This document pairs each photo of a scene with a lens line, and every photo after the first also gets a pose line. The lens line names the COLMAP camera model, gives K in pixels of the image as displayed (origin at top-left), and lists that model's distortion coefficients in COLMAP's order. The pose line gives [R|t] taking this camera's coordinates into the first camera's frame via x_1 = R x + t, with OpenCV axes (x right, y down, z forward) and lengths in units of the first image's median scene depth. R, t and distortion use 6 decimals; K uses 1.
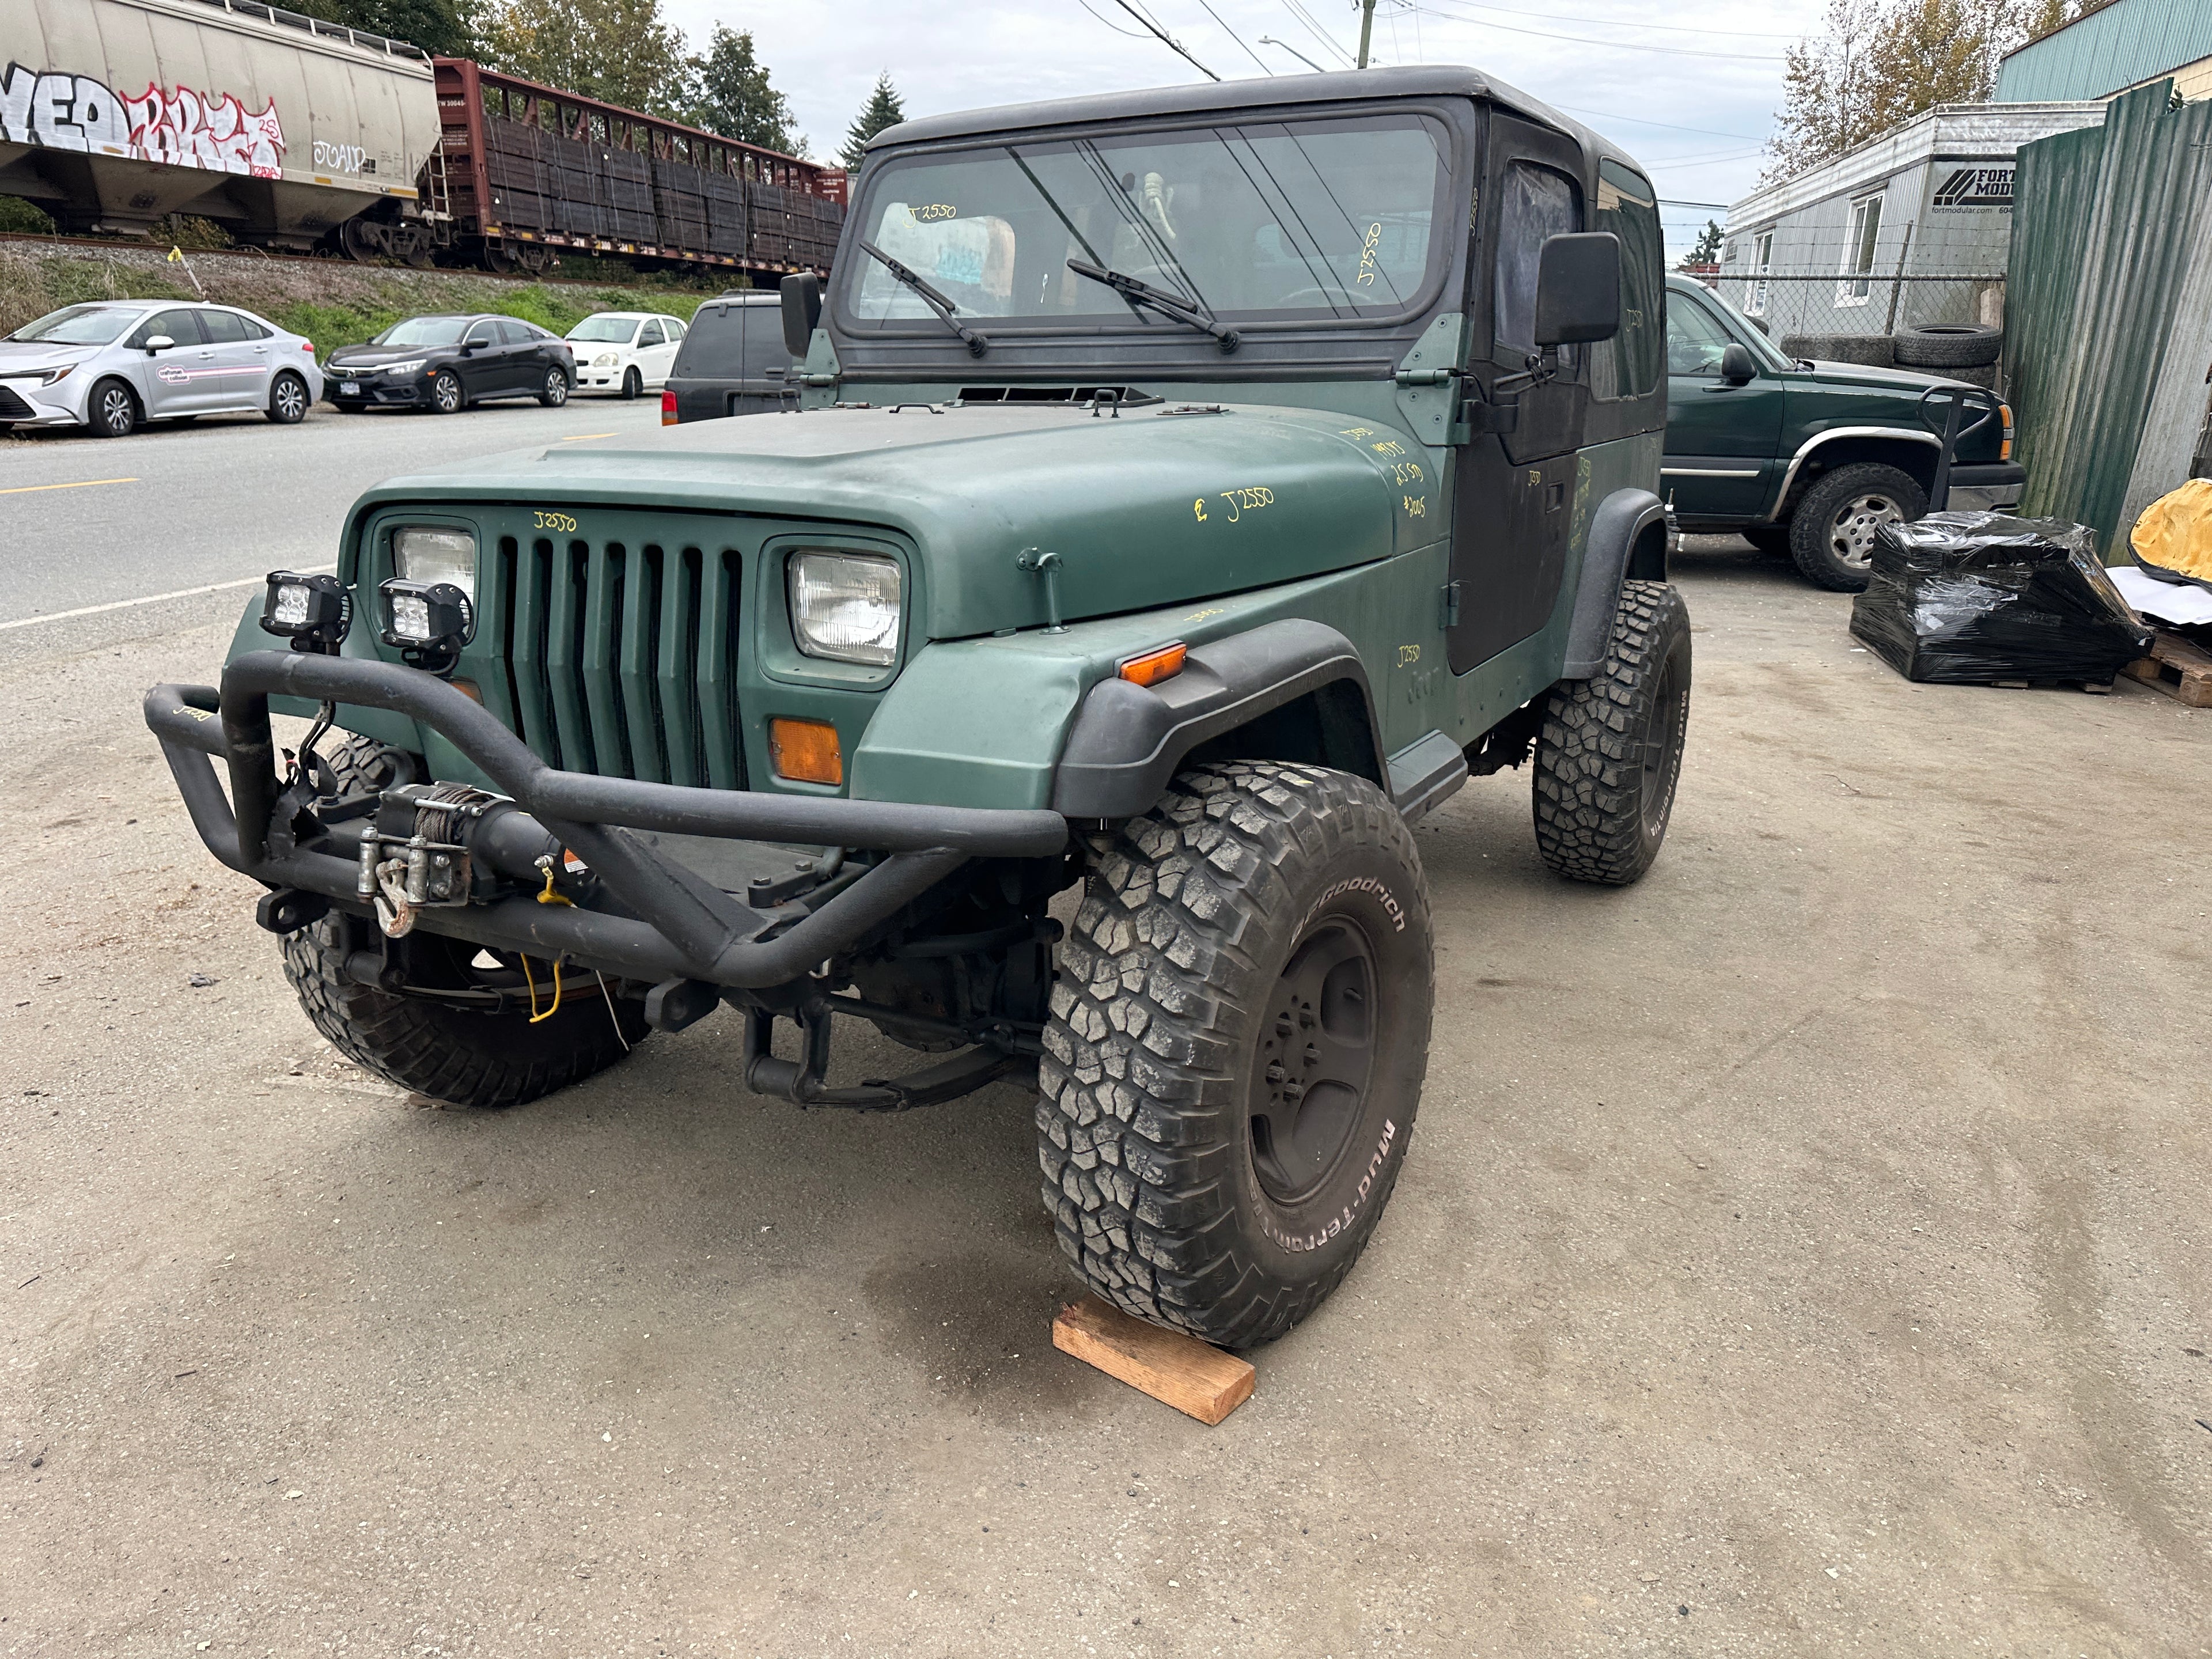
lens RADIAL K [[1557.5, 0, 1118.2], [0, 1557.5, 844.1], [0, 0, 1]] dist [0.023249, -0.026441]
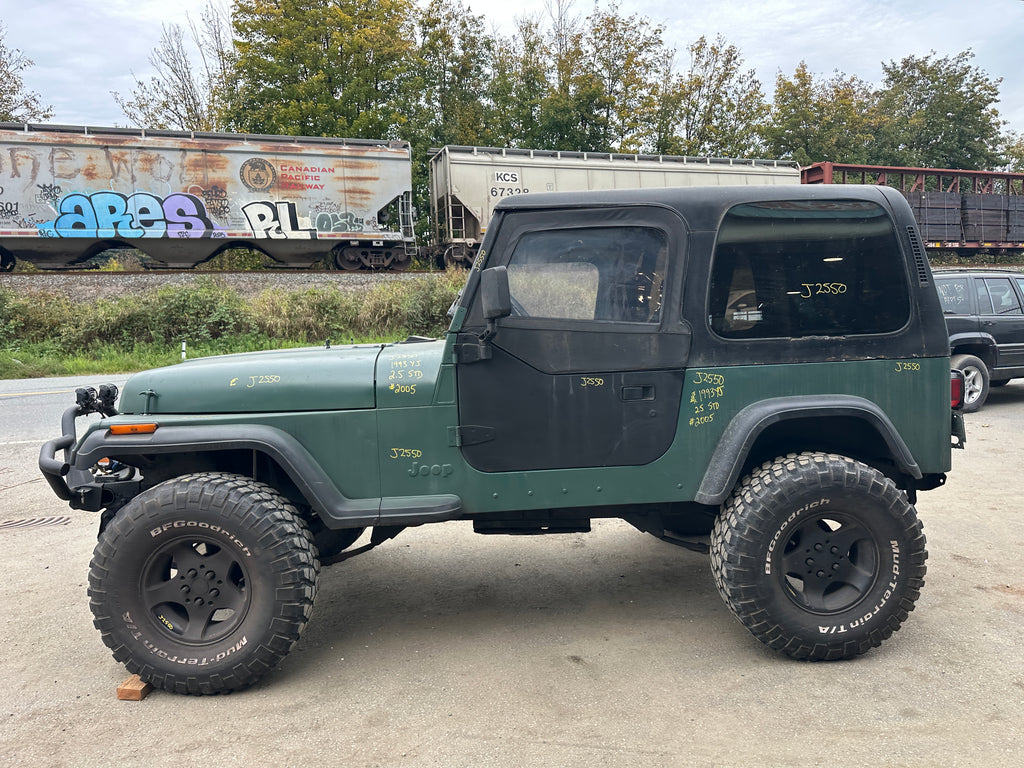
lens RADIAL K [[721.0, 0, 512.8], [0, 721.0, 378.8], [0, 0, 1]] dist [0.023249, -0.026441]
pose [[0.541457, 0.050864, -0.839188, 0.979982], [-0.217460, 0.972673, -0.081354, -0.154423], [0.812118, 0.226540, 0.537722, 0.481240]]
